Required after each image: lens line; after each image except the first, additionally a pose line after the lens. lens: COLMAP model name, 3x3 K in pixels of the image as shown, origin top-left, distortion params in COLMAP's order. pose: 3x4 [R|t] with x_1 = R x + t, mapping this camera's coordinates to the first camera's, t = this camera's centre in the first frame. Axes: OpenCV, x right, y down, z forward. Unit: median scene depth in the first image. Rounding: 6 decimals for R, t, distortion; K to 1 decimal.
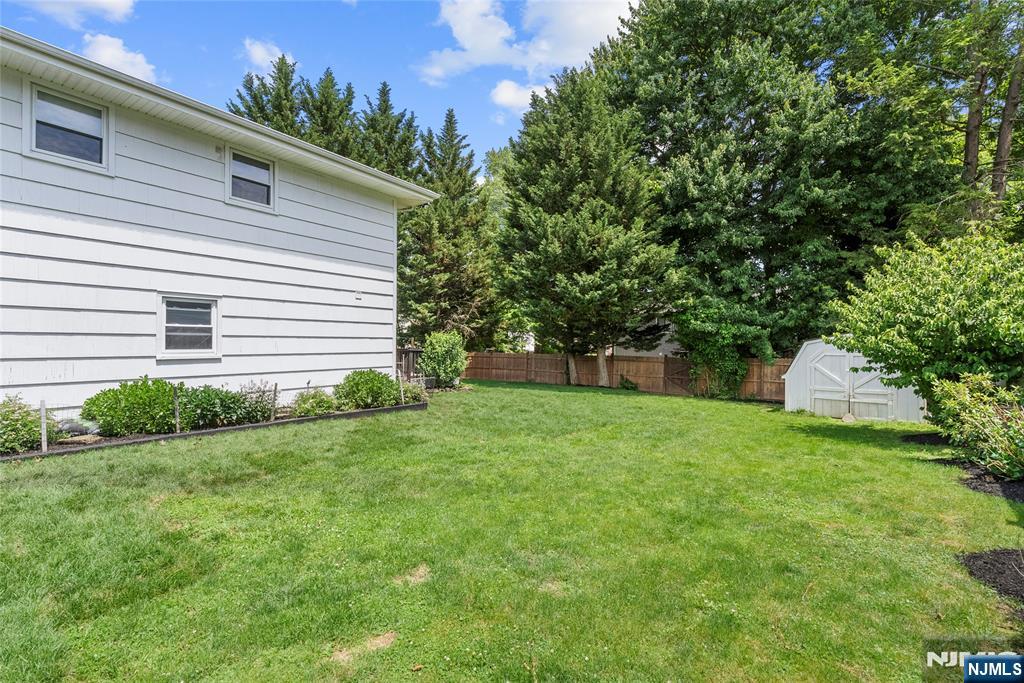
lens RADIAL K [[426.9, 0, 510.7], [0, 426.9, 342.4], [0, 0, 1]] dist [-0.003624, -0.000347]
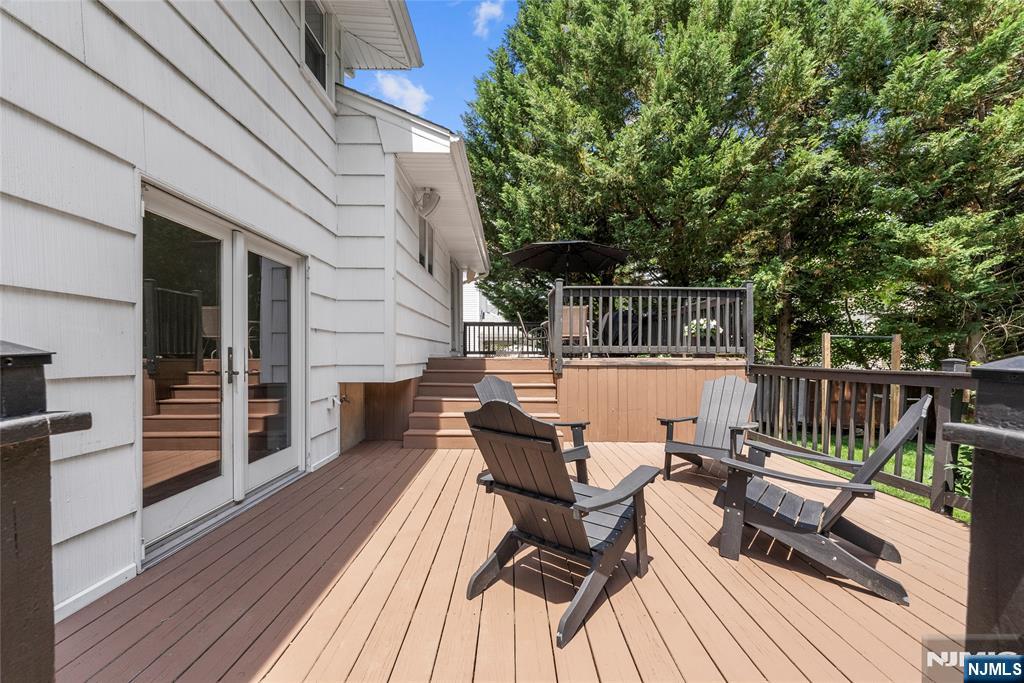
lens RADIAL K [[426.9, 0, 514.8], [0, 426.9, 347.8], [0, 0, 1]] dist [-0.003624, -0.000347]
pose [[0.577726, -0.012296, -0.816138, -0.134791], [-0.002605, 0.999854, -0.016908, 0.005620], [0.816226, 0.011894, 0.577610, 0.580128]]
